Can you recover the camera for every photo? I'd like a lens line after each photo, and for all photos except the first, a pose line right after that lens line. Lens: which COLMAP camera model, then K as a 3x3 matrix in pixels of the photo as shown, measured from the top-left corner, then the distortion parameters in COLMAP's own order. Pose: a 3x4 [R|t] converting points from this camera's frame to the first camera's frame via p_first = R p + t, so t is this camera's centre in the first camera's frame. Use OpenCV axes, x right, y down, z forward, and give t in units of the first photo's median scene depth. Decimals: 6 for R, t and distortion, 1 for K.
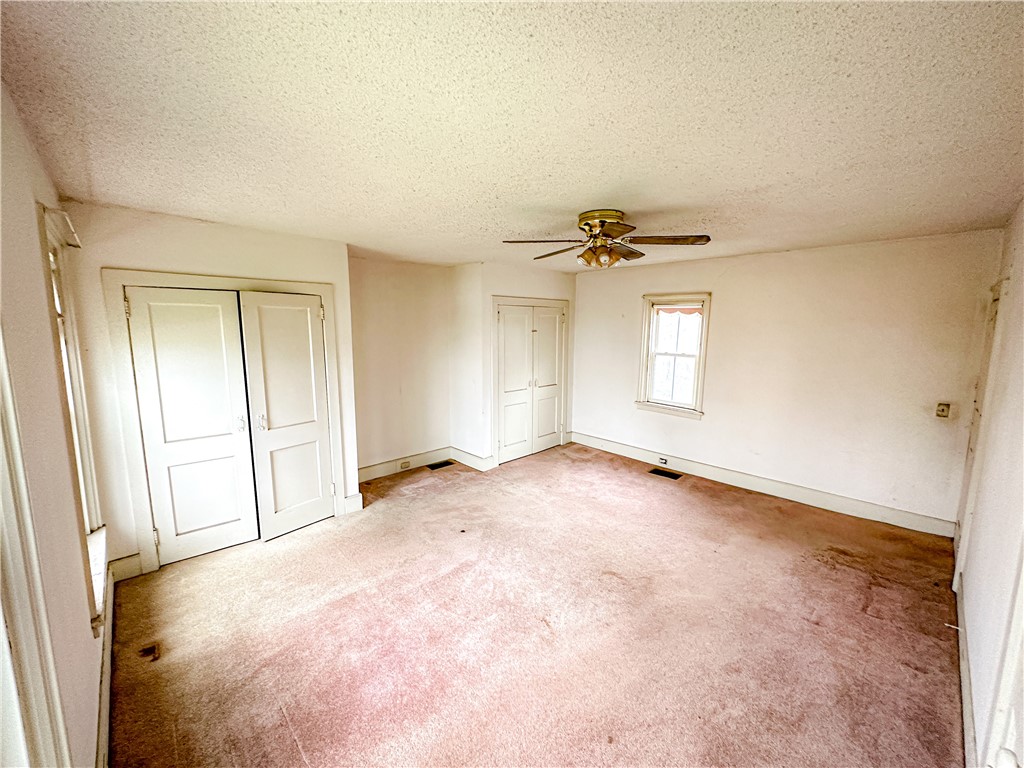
lens RADIAL K [[407.4, 0, 512.2], [0, 407.4, 381.5], [0, 0, 1]] dist [-0.002495, -0.000284]
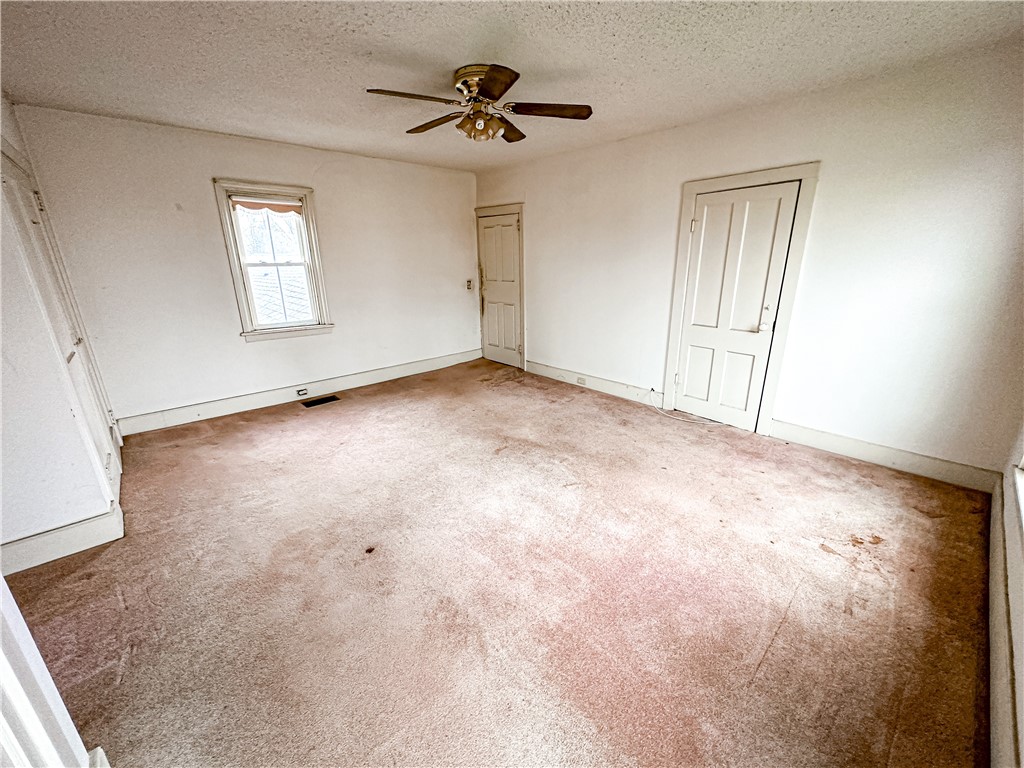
lens RADIAL K [[407.4, 0, 514.7], [0, 407.4, 380.7], [0, 0, 1]] dist [-0.002495, -0.000284]
pose [[0.025429, -0.297638, 0.954340, -0.451909], [0.149126, 0.945096, 0.290782, -0.011325], [-0.988491, 0.134923, 0.068419, 0.520075]]
